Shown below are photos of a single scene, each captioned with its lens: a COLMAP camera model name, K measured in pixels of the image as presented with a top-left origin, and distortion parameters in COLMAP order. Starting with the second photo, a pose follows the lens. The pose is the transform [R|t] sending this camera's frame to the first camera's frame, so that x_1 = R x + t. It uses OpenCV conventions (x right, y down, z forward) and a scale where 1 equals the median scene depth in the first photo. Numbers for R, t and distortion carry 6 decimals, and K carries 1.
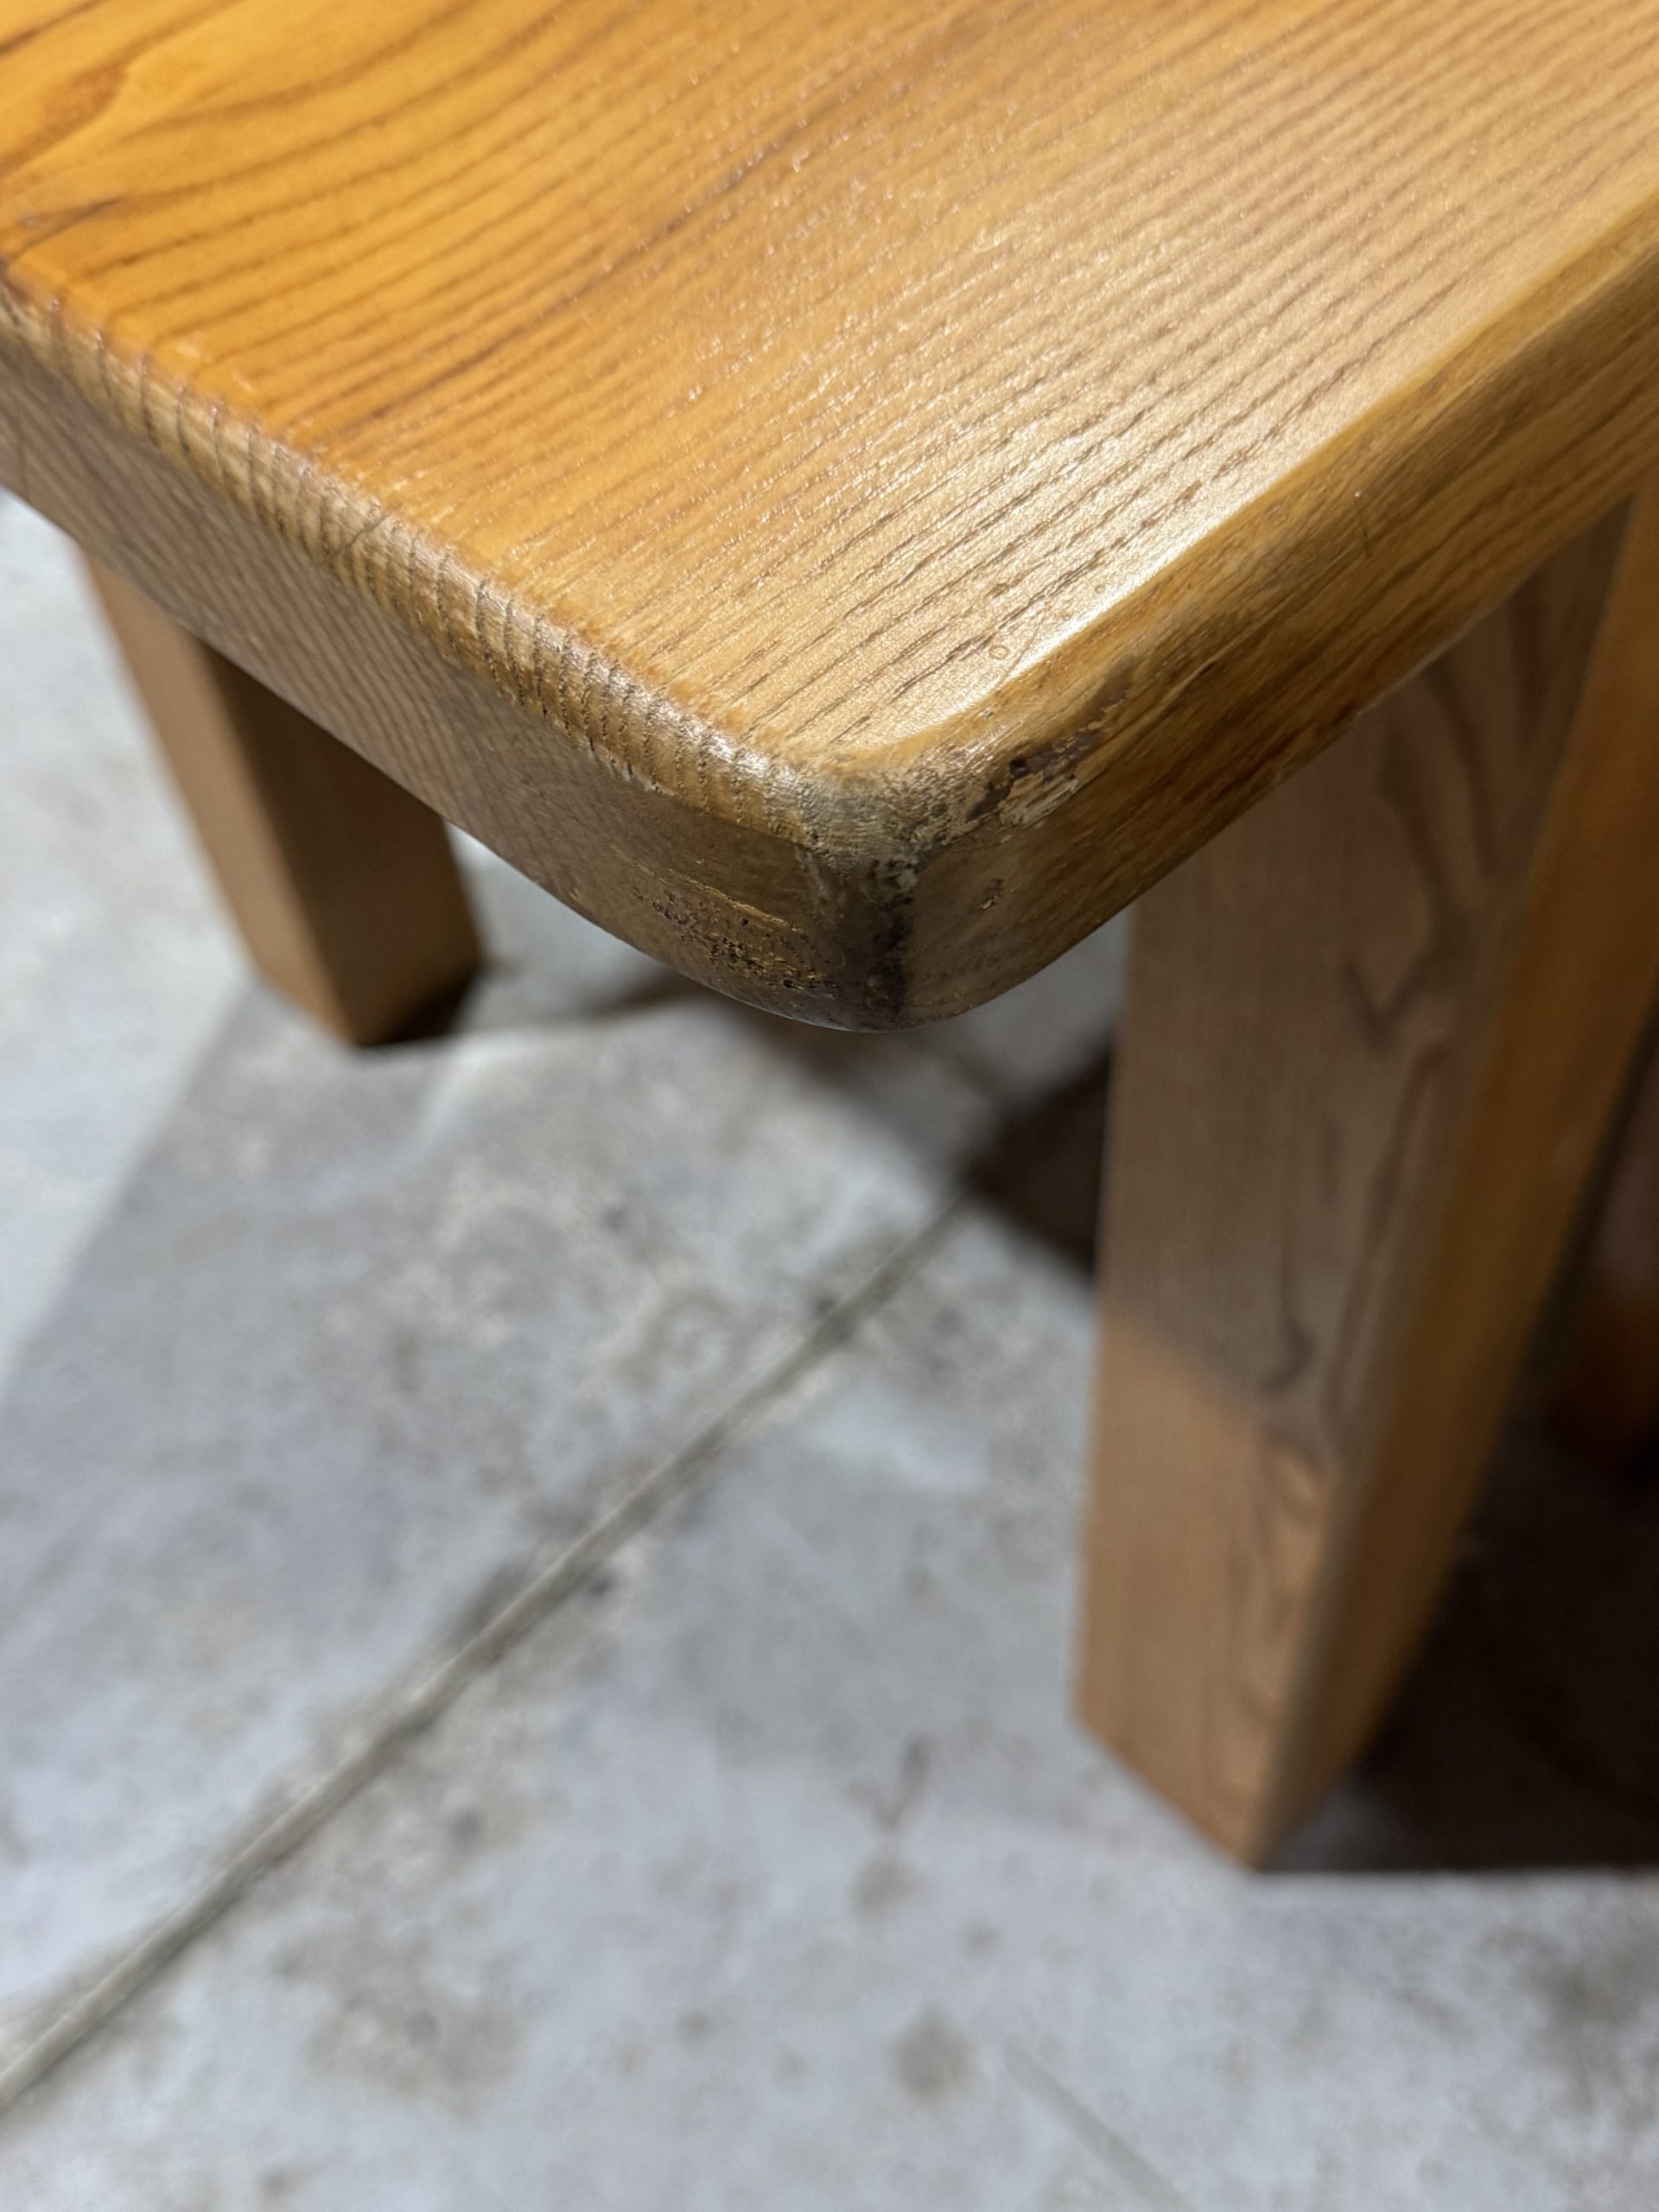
lens RADIAL K [[2266.8, 0, 829.5], [0, 2266.8, 1106.0], [0, 0, 1]] dist [0.176188, -0.486983]
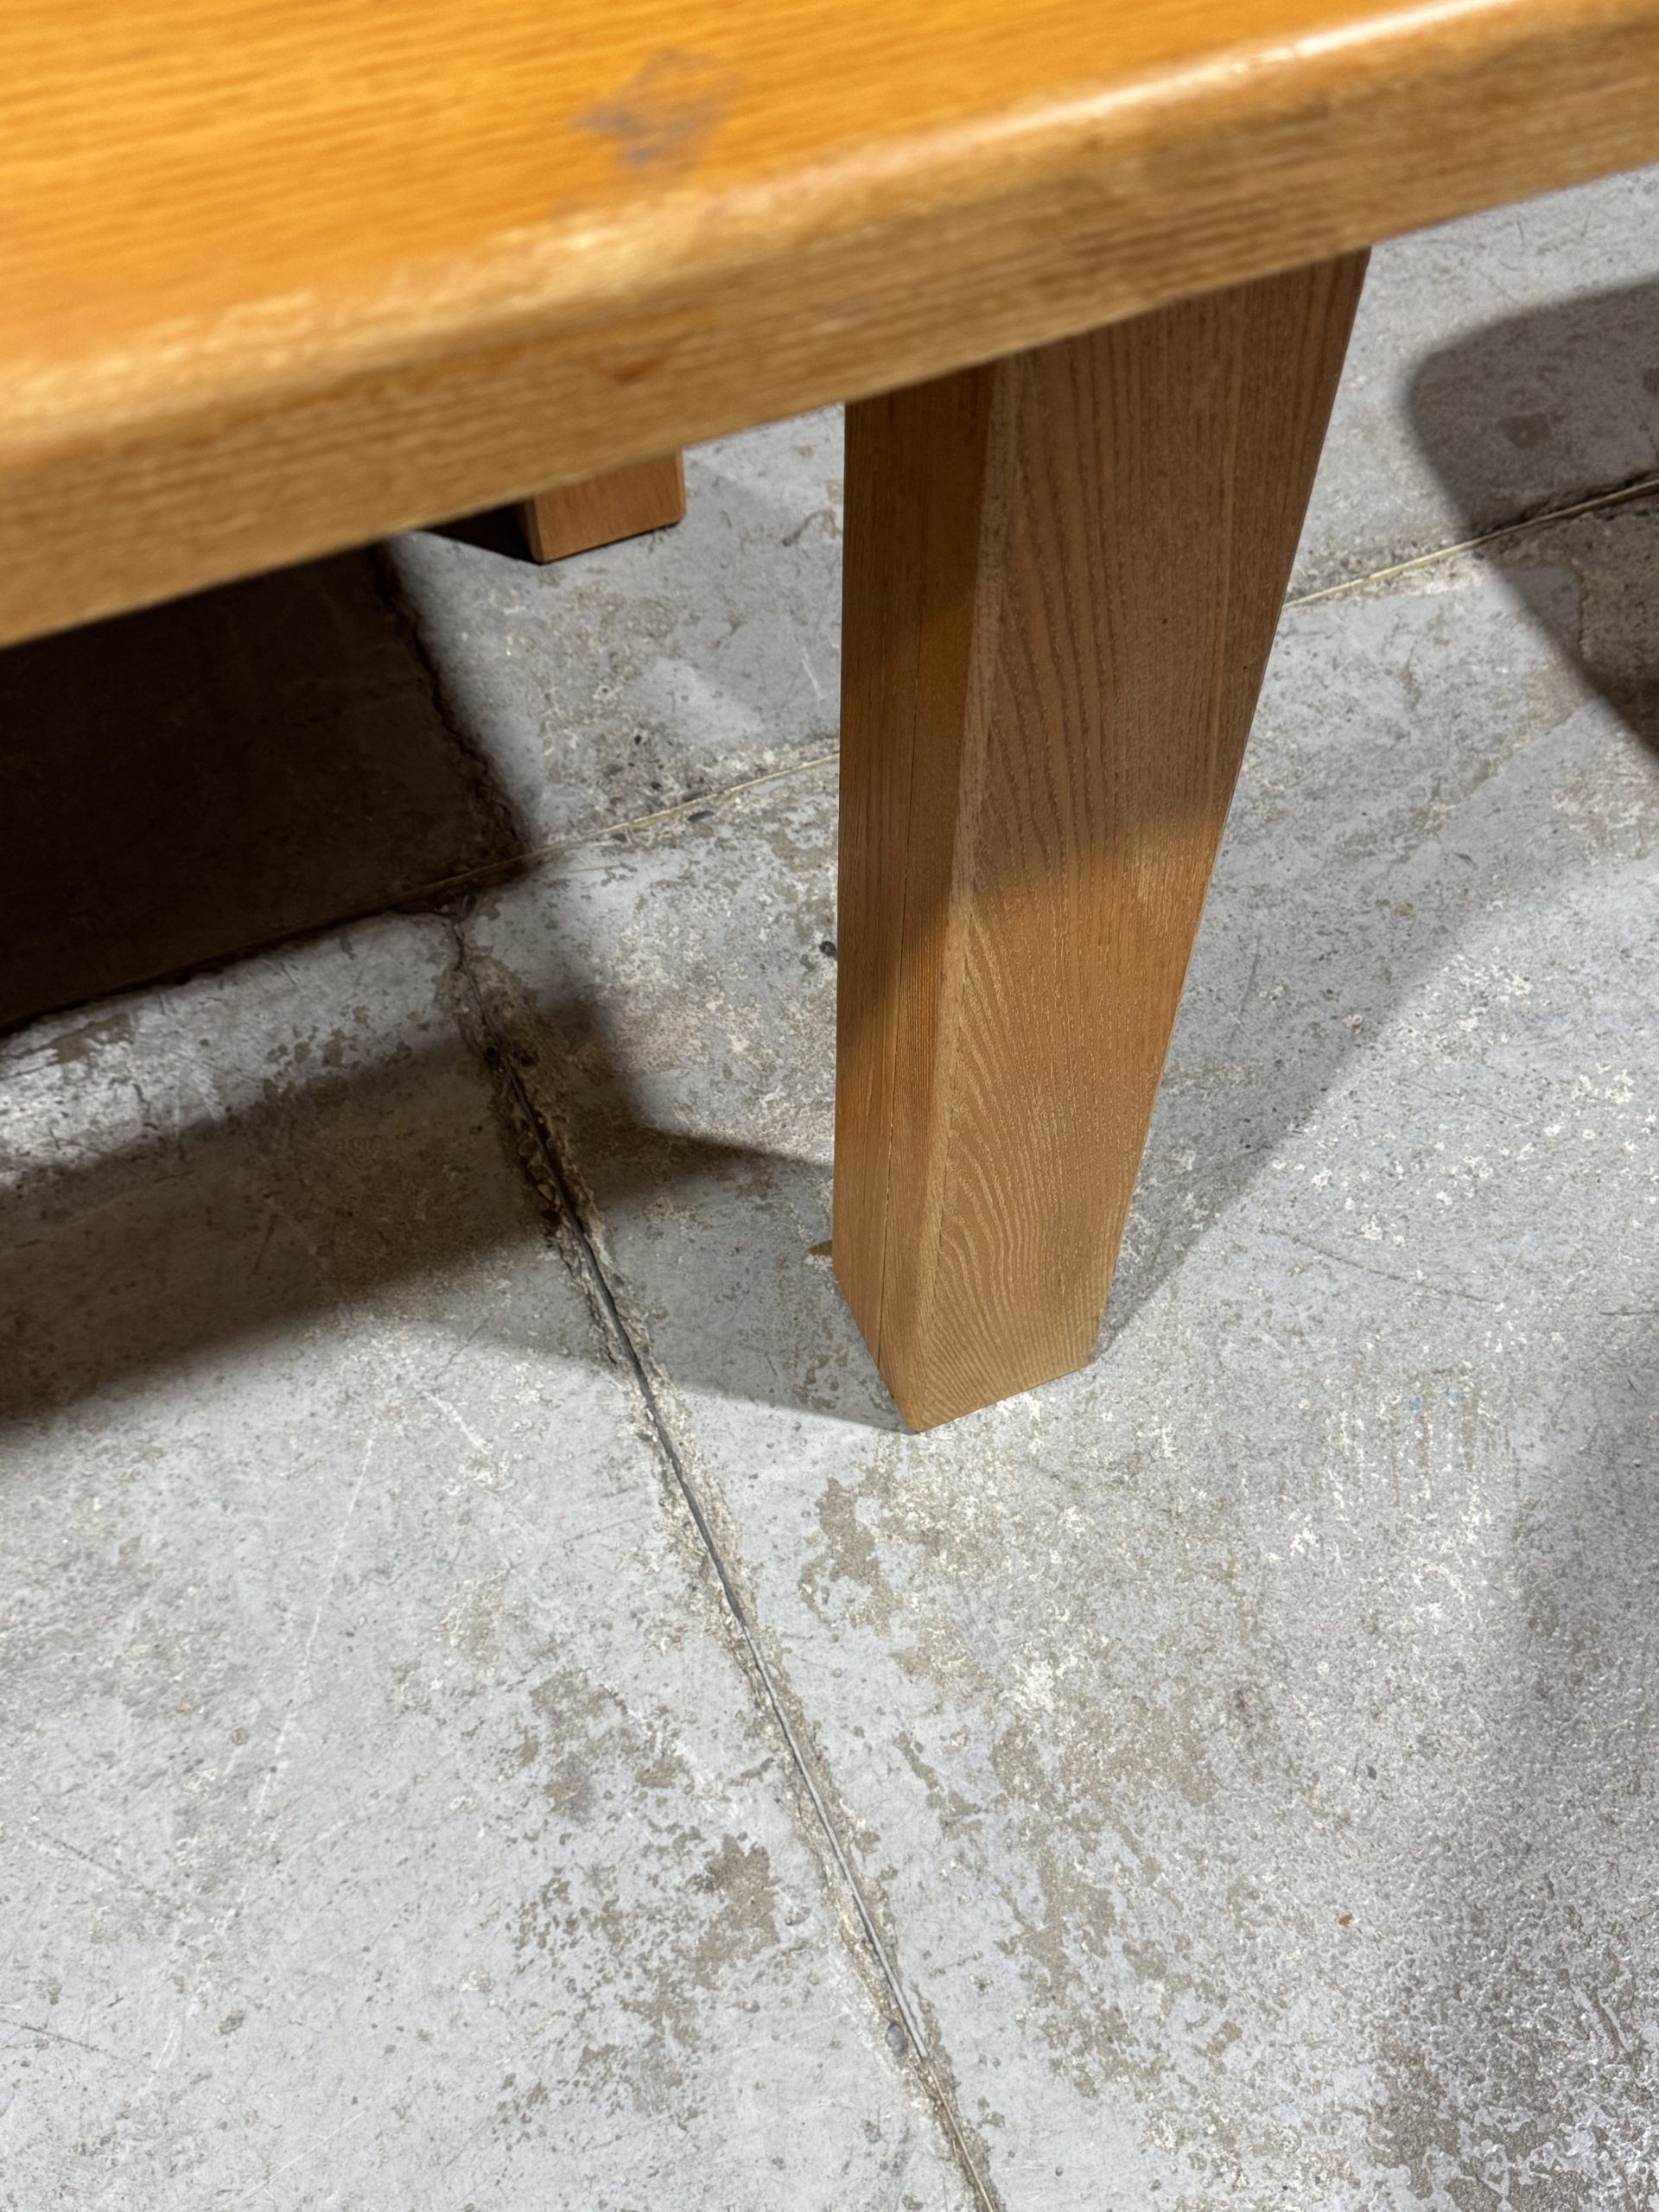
lens RADIAL K [[2229.1, 0, 829.5], [0, 2229.1, 1106.0], [0, 0, 1]] dist [0.146719, -0.346338]
pose [[-0.919705, -0.297901, 0.255728, -0.533668], [0.341336, -0.284876, 0.895732, -1.277466], [-0.193989, 0.911099, 0.363686, 0.934882]]
